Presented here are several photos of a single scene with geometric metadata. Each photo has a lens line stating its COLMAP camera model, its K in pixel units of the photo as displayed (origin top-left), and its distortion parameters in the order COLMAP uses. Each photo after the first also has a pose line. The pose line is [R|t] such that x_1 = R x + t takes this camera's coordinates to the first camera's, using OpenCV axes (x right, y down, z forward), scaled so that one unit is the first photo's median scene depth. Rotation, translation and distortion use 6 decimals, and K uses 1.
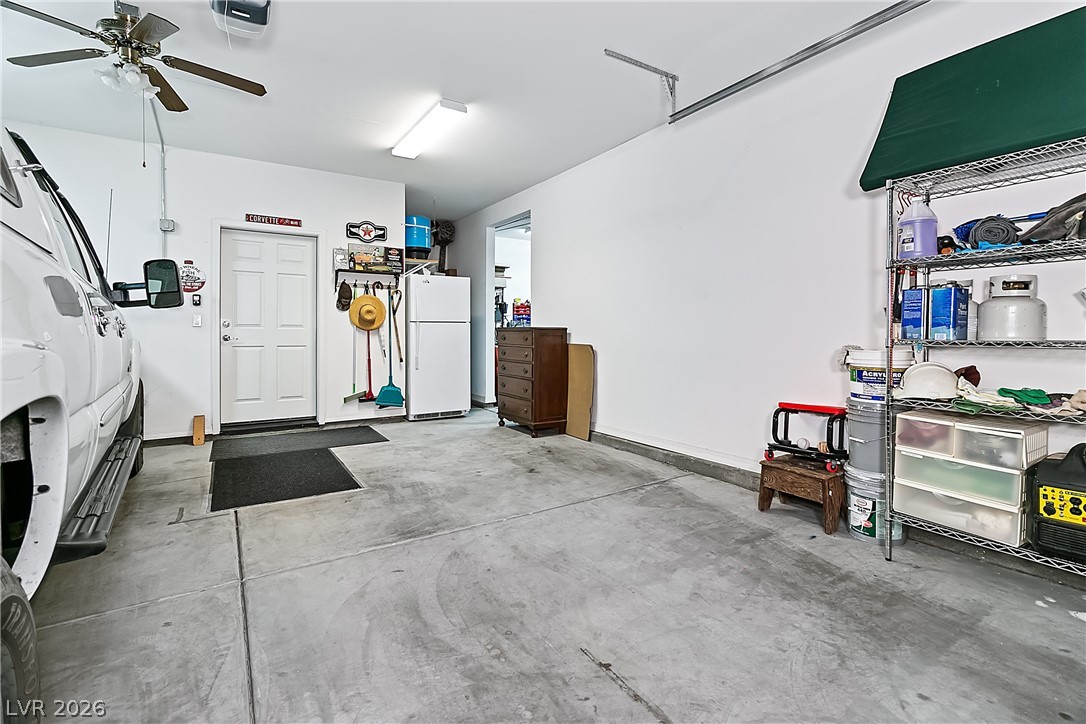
lens RADIAL K [[504.0, 0, 542.1], [0, 504.0, 338.4], [0, 0, 1]] dist [0.002375, 0.000554]
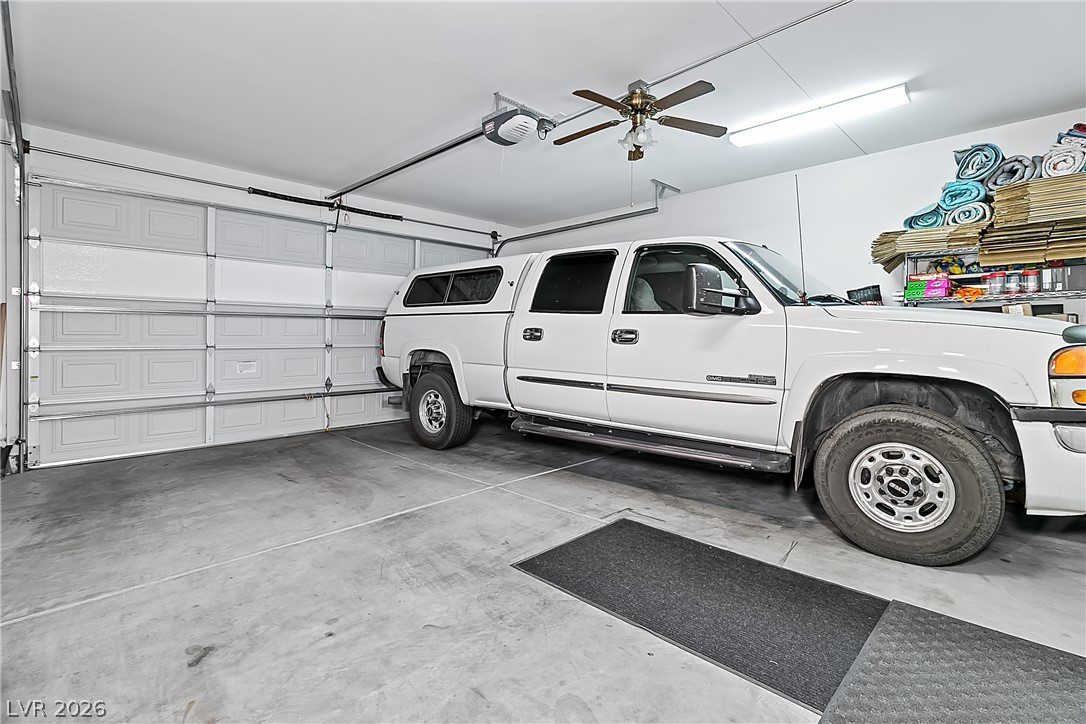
lens RADIAL K [[504.0, 0, 542.1], [0, 504.0, 338.4], [0, 0, 1]] dist [0.002375, 0.000554]
pose [[-0.976678, -0.002031, -0.214702, -0.288198], [-0.005971, 0.999825, 0.017707, -0.033675], [0.214628, 0.018576, -0.976519, 1.984114]]
